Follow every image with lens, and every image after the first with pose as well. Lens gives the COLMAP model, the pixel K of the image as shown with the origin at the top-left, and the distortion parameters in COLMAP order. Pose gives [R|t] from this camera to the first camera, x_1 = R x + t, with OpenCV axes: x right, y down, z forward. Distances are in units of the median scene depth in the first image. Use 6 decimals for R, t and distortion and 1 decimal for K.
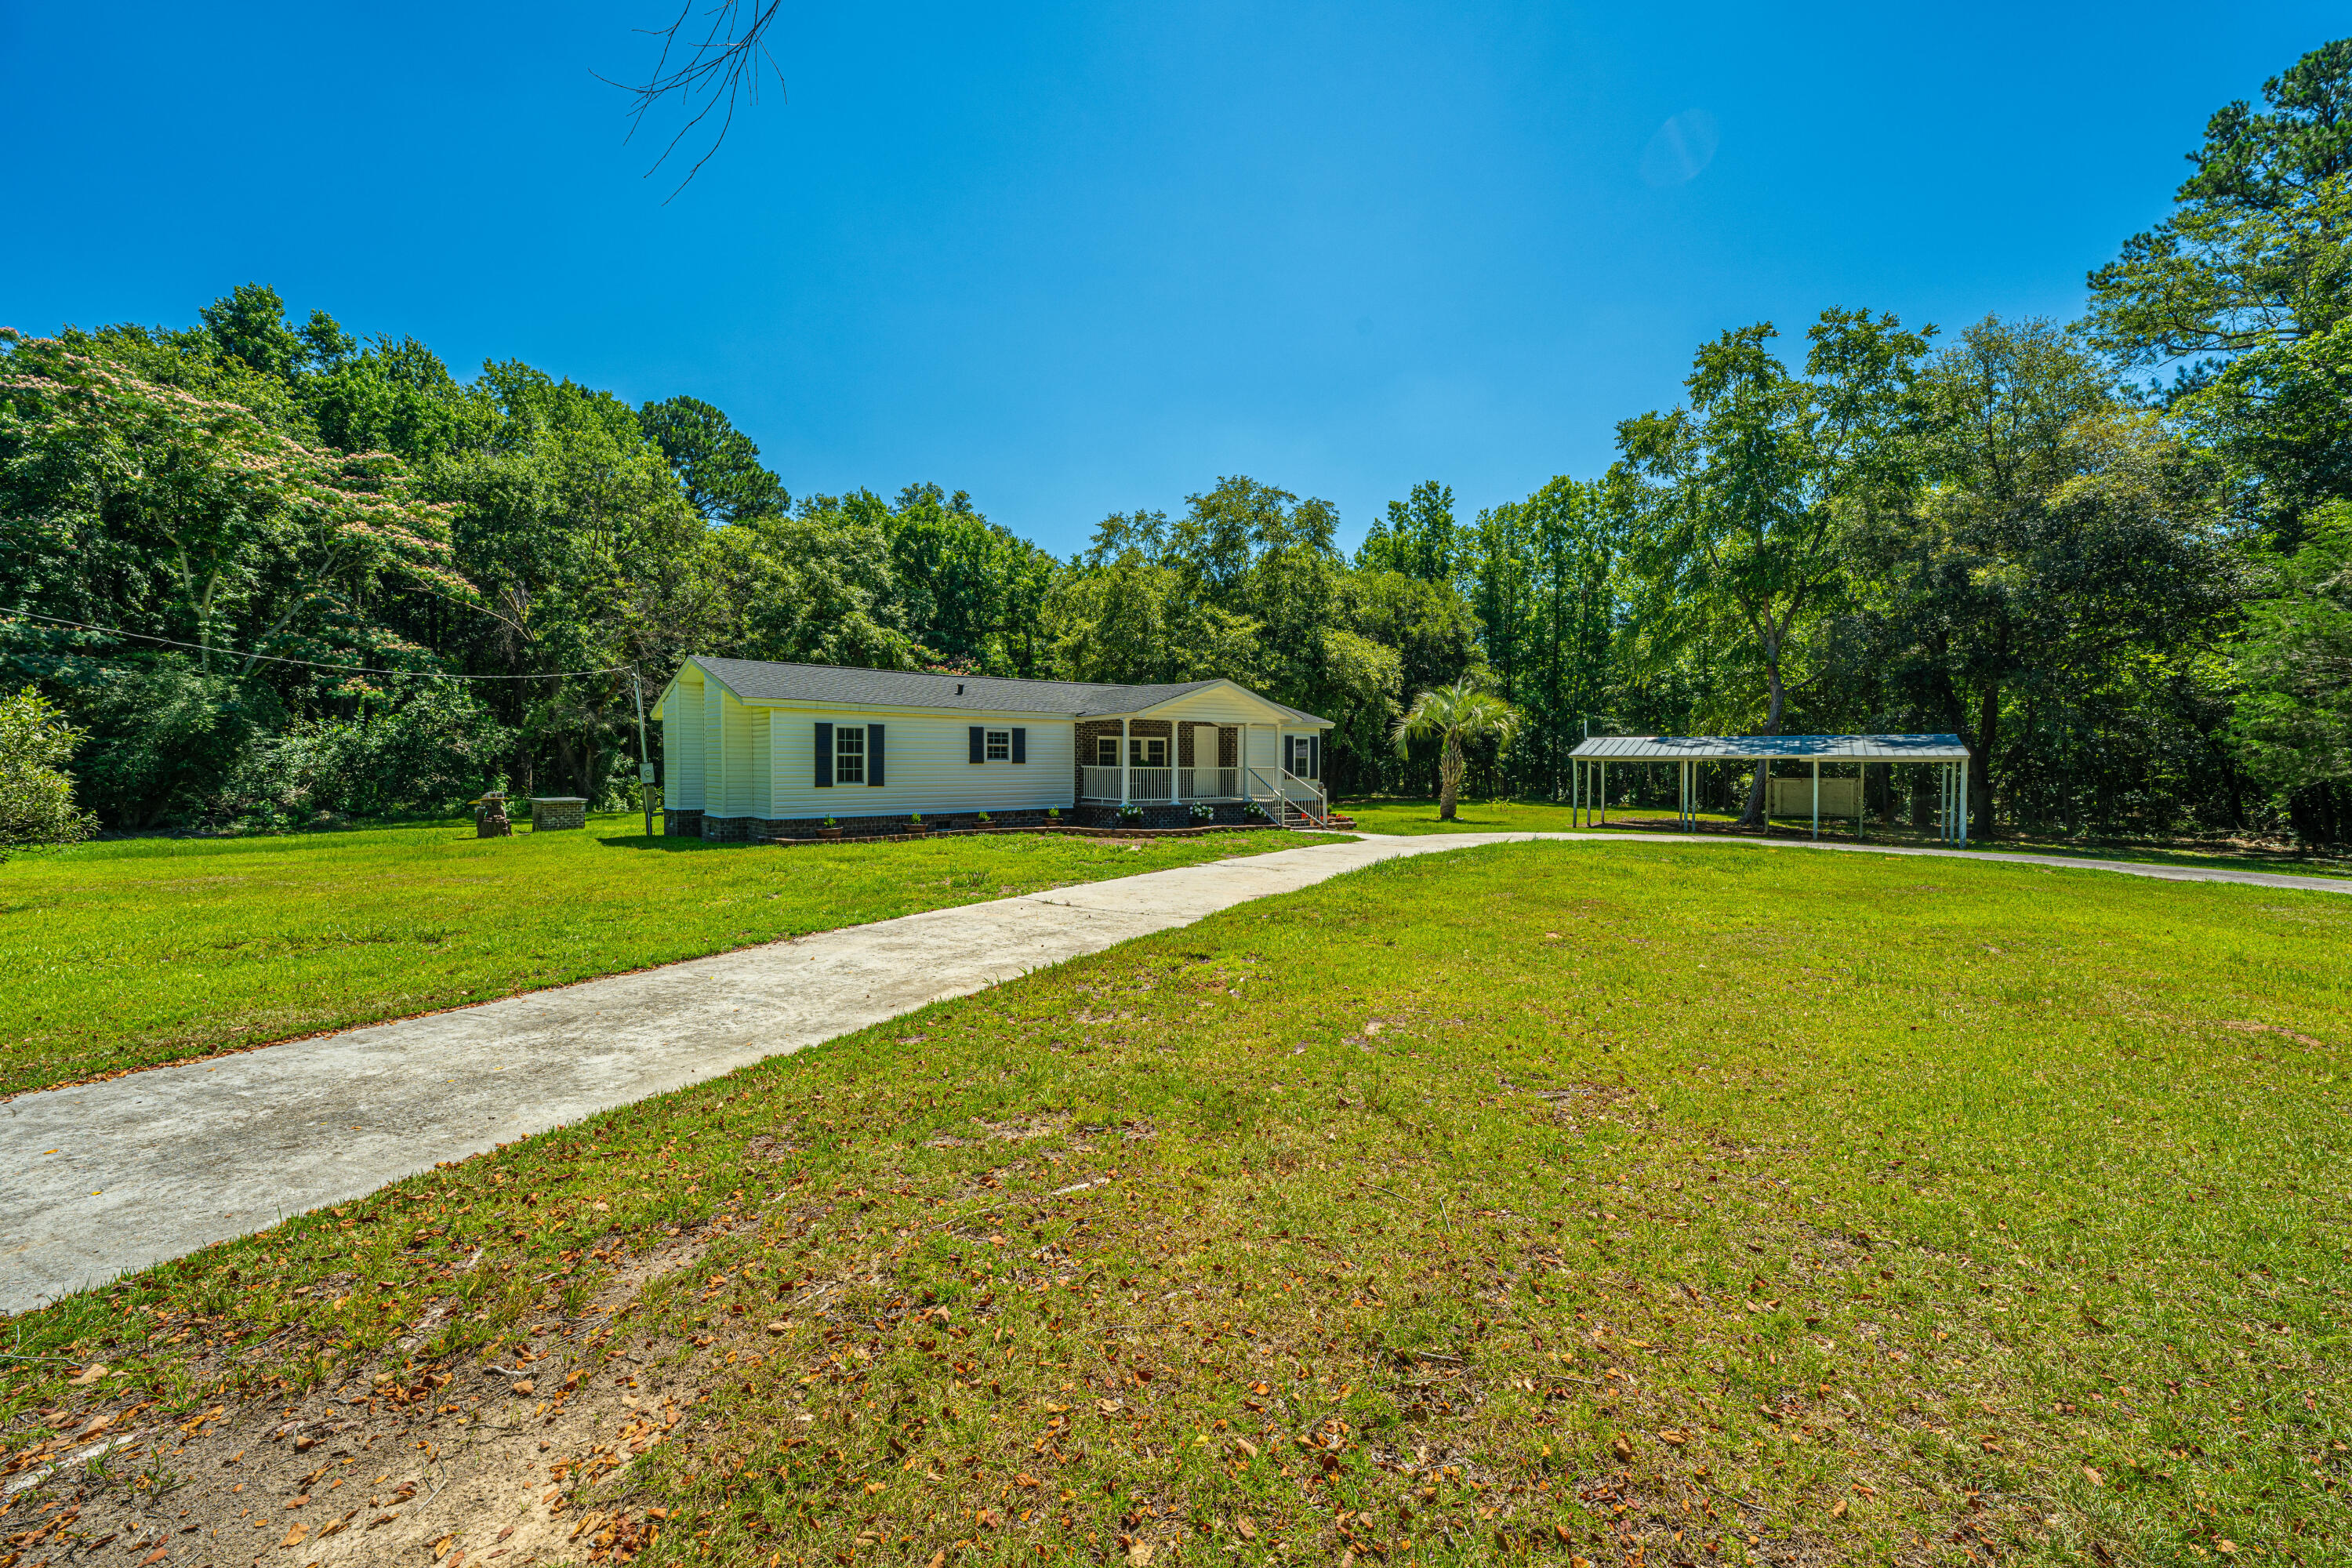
lens RADIAL K [[945.7, 0, 1193.0], [0, 945.7, 783.8], [0, 0, 1]] dist [-0.000320, 0.000050]
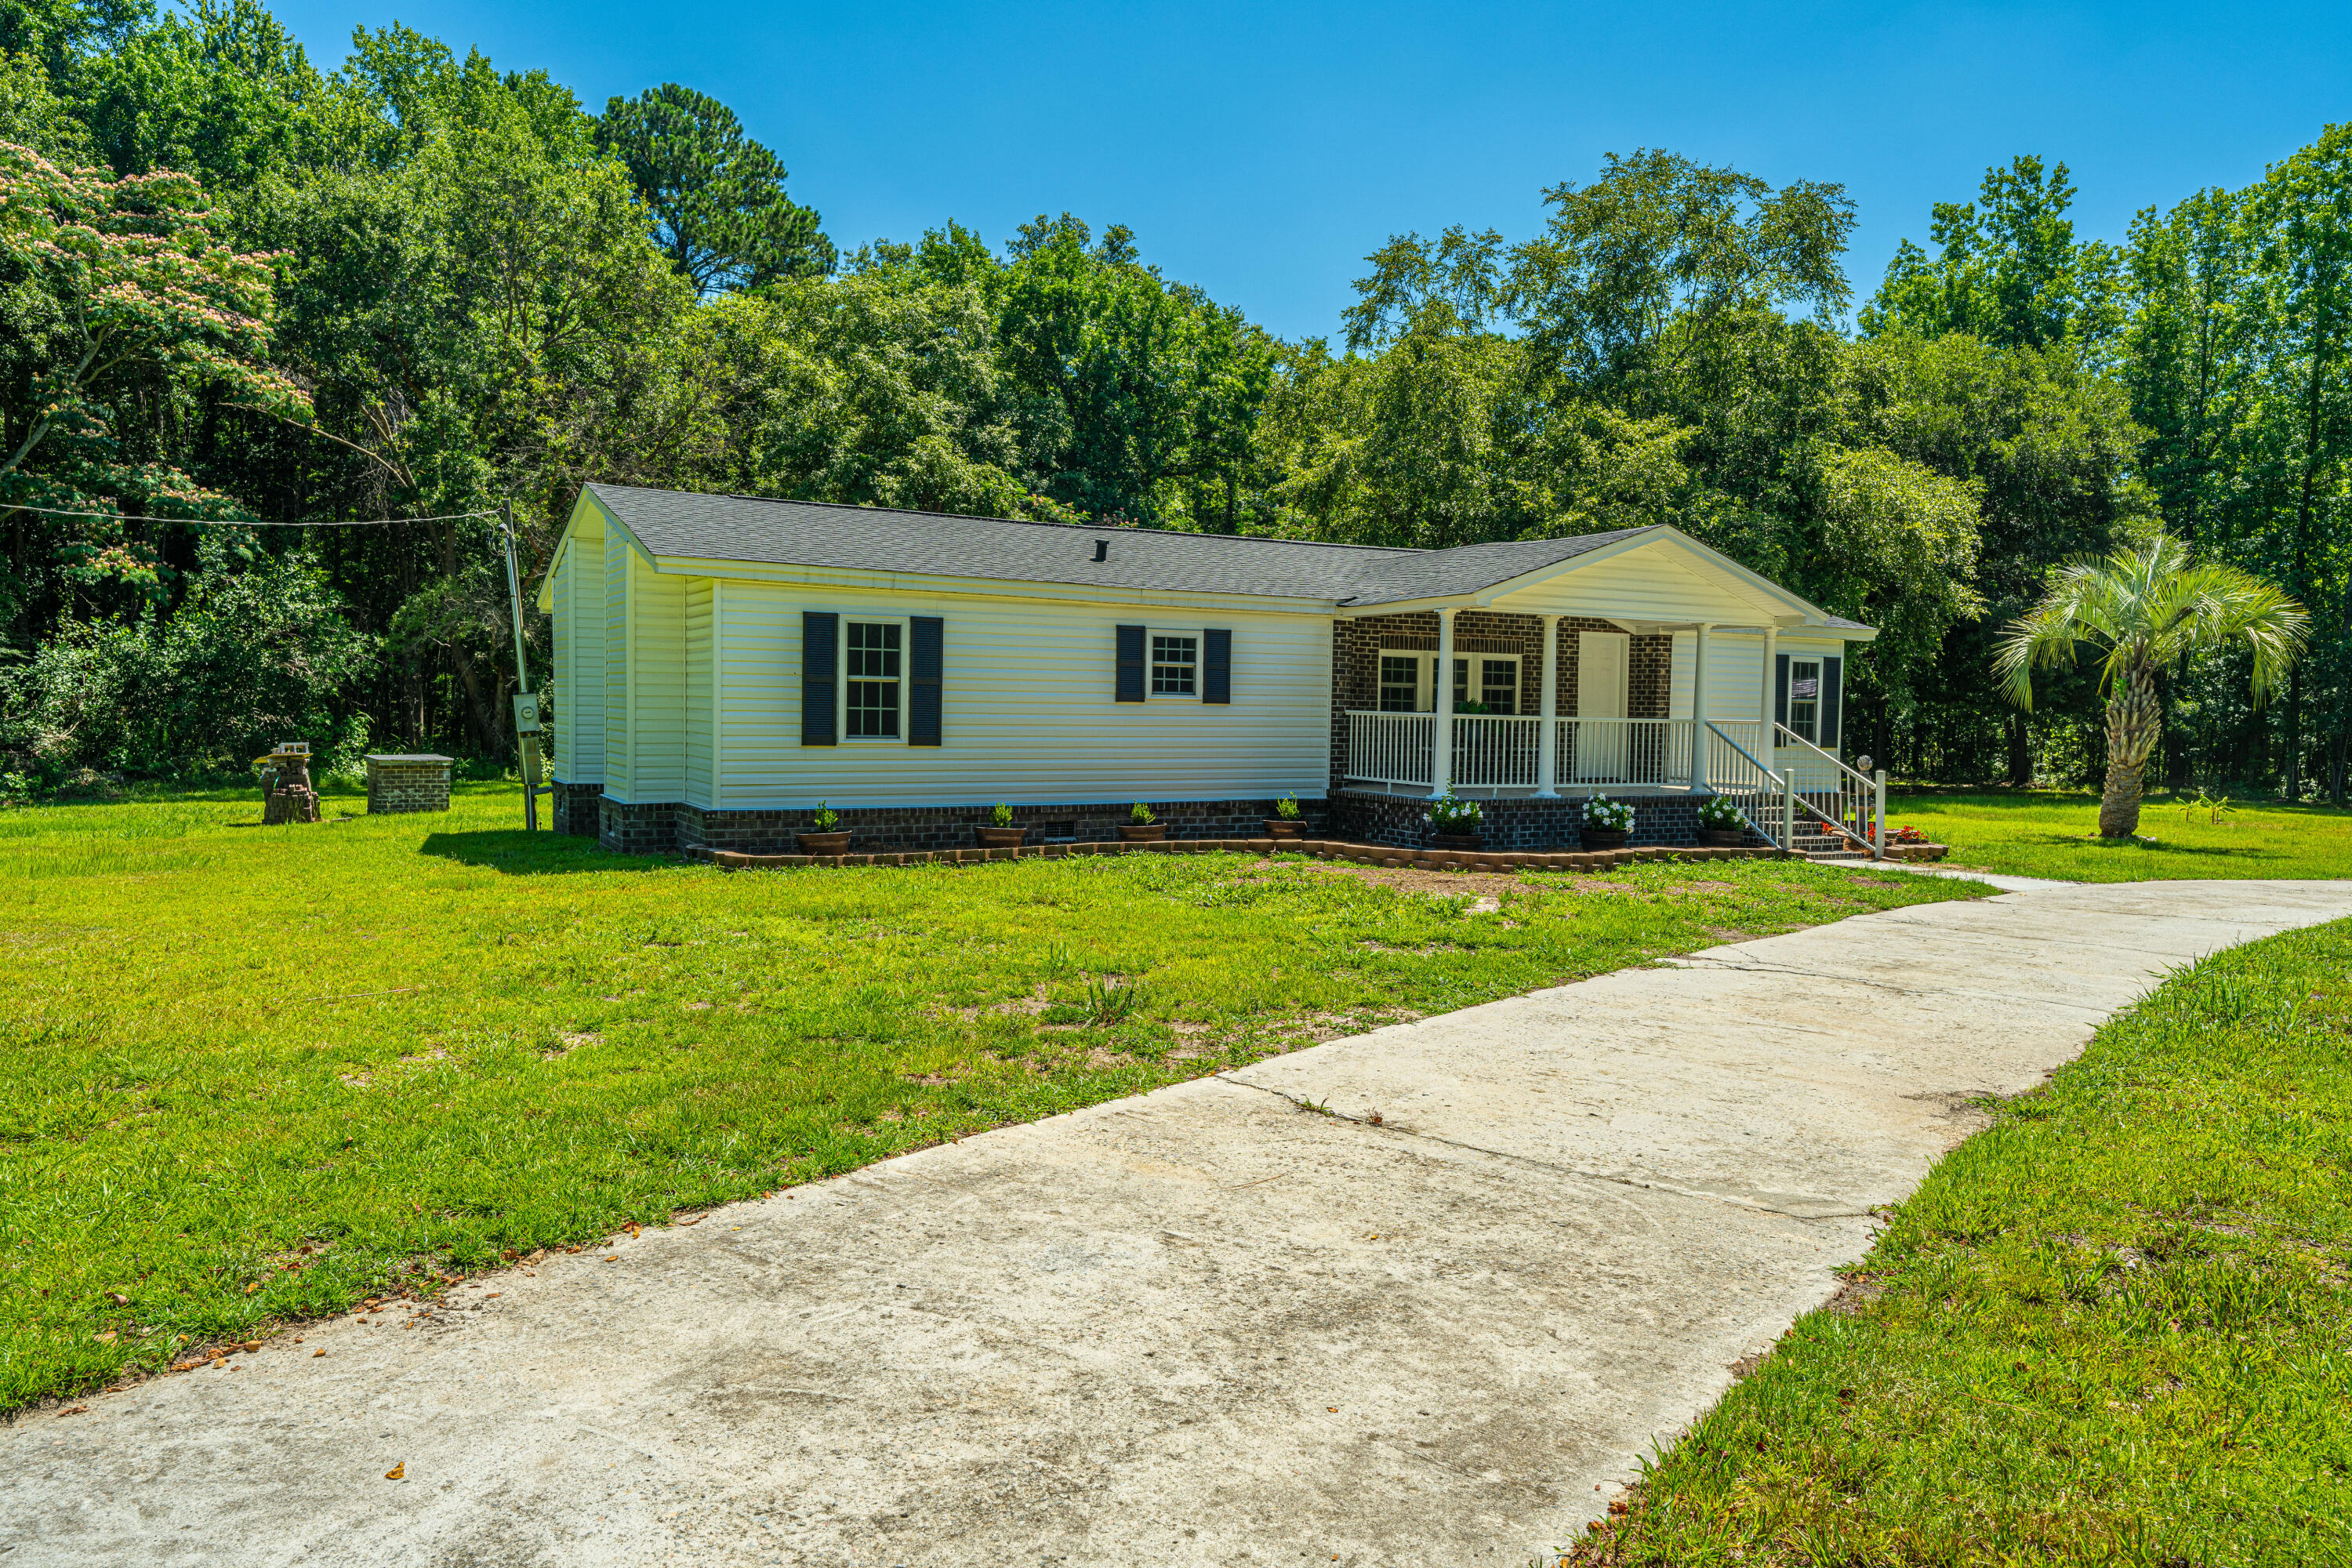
lens RADIAL K [[1593.4, 0, 1180.2], [0, 1593.4, 785.9], [0, 0, 1]] dist [-0.003984, -0.001746]
pose [[0.980104, 0.023880, -0.197043, -0.024389], [-0.019096, 0.999476, 0.026143, -0.000375], [0.197564, -0.021860, 0.980046, 0.118480]]
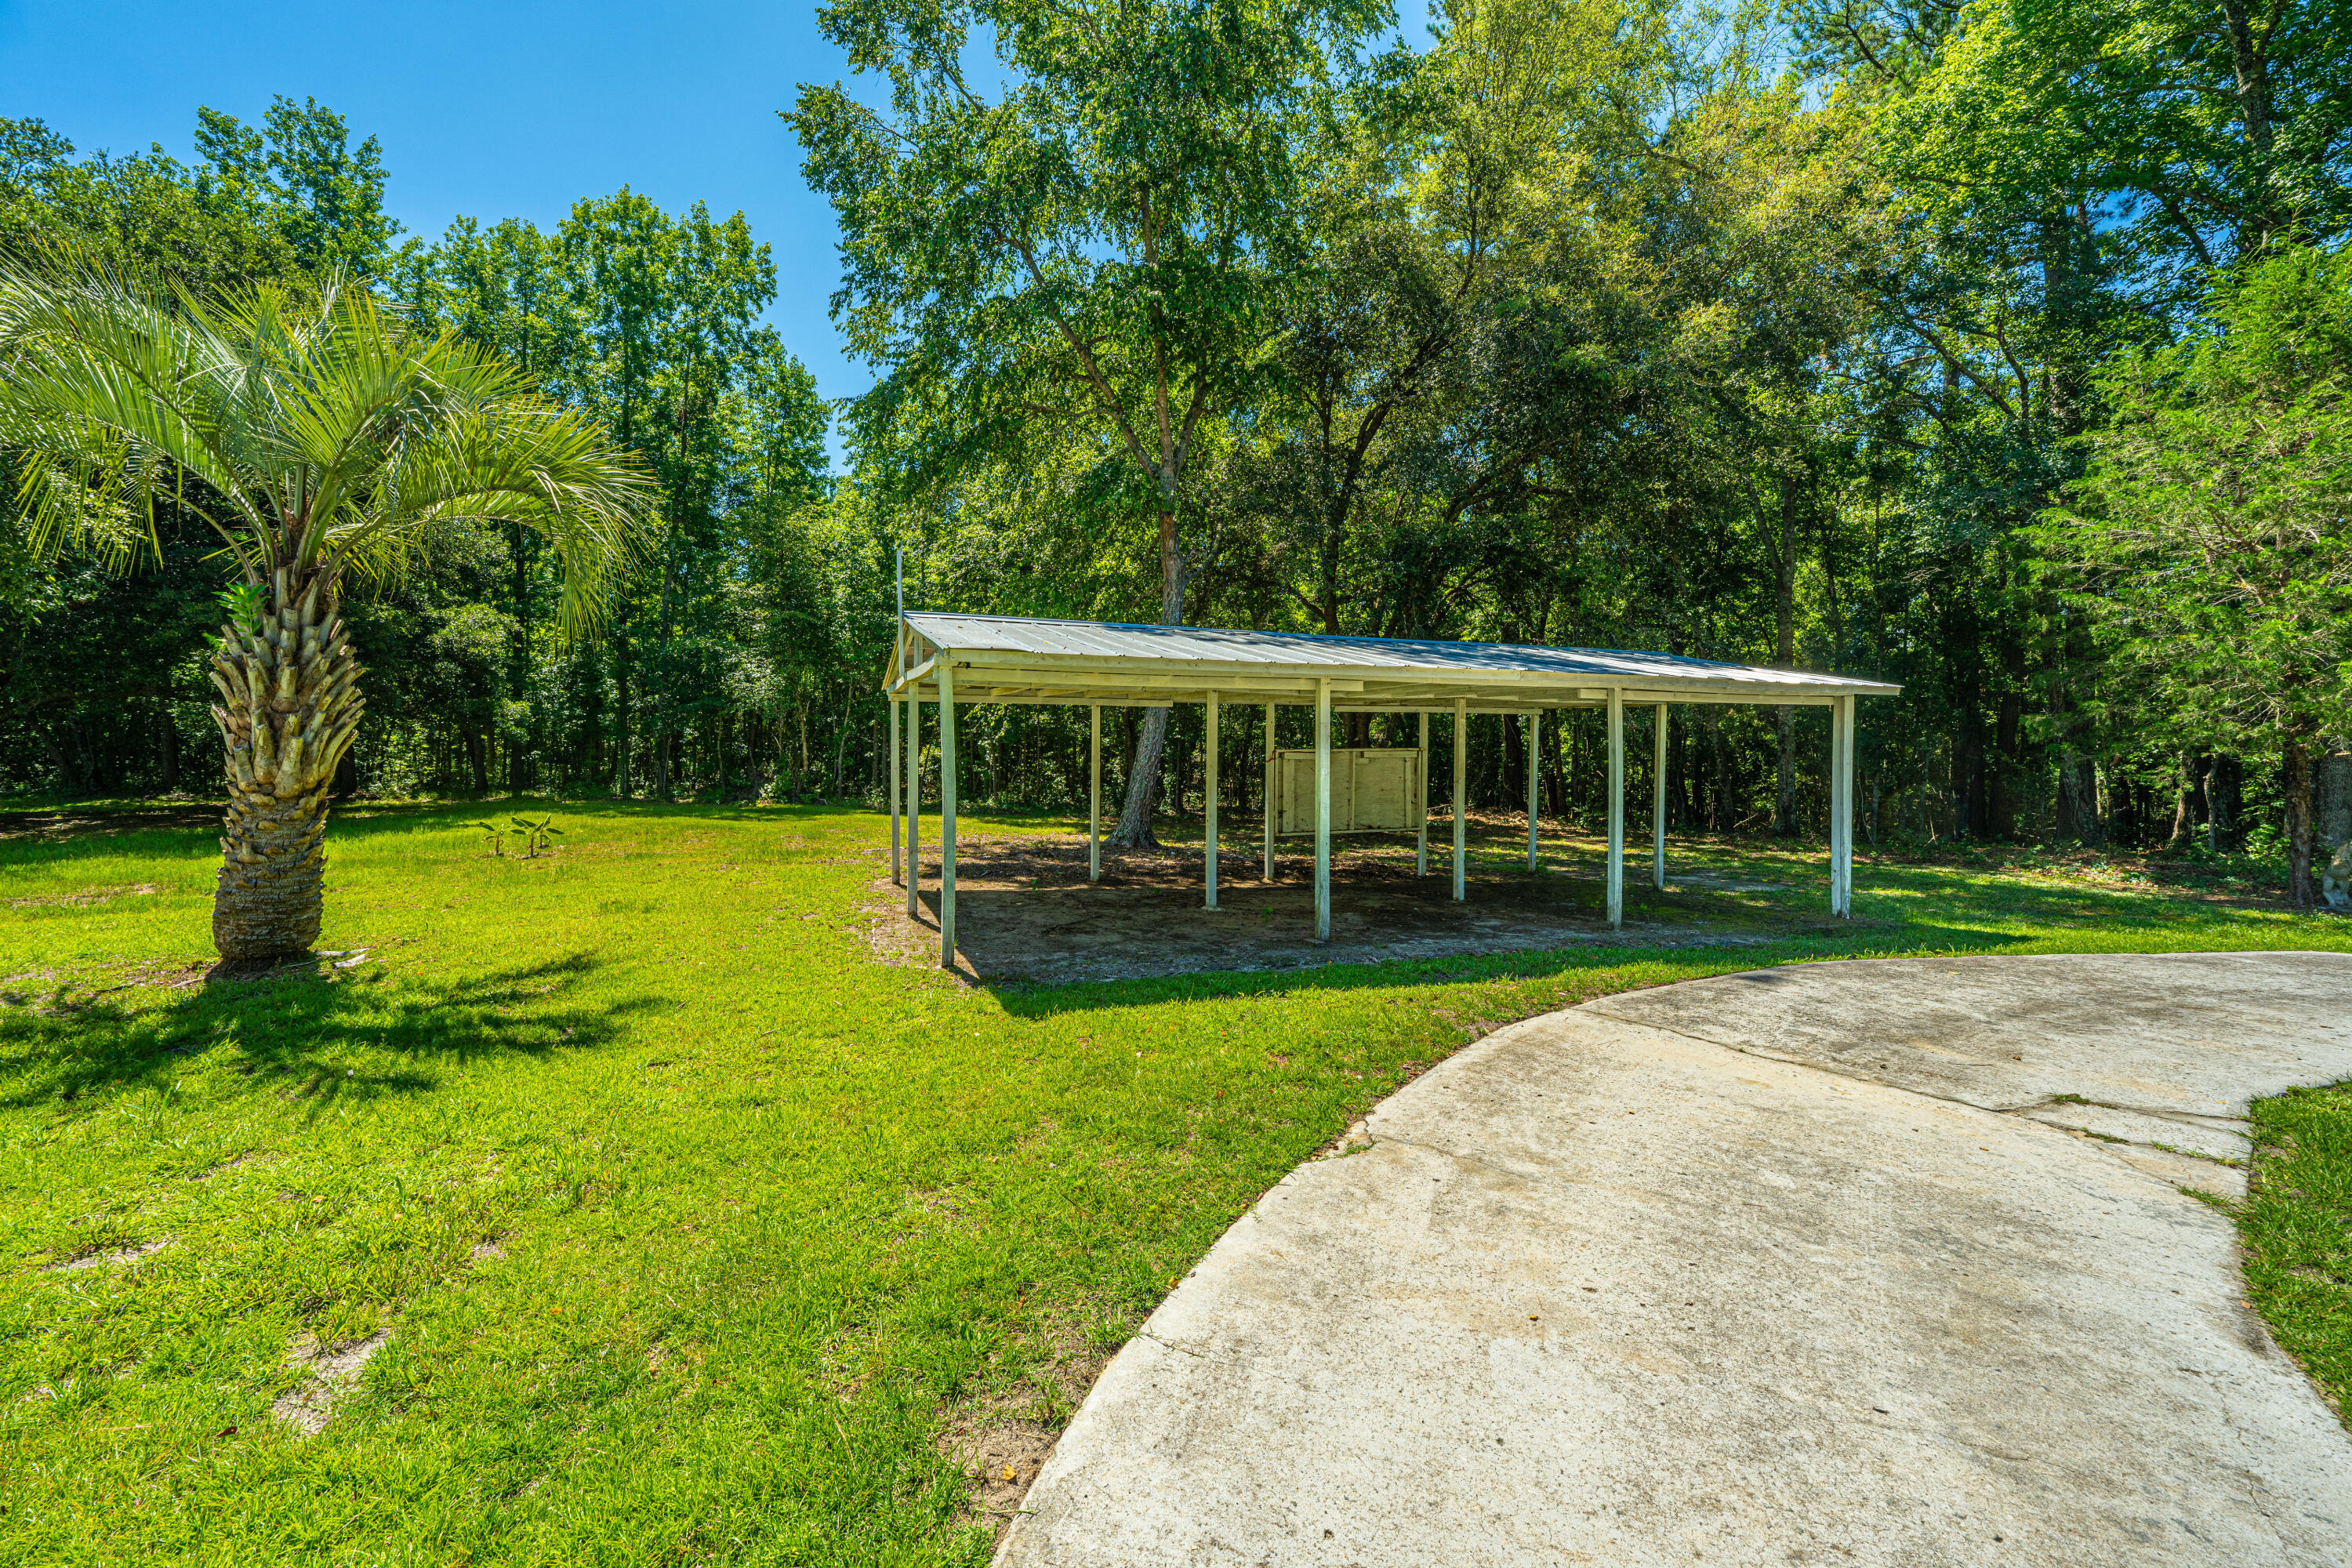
lens RADIAL K [[955.1, 0, 1165.4], [0, 955.1, 741.5], [0, 0, 1]] dist [0.001856, 0.000186]
pose [[0.595226, 0.001209, 0.803557, 0.185894], [0.011722, 0.999879, -0.010188, -0.005012], [-0.803473, 0.015484, 0.595140, 0.612559]]
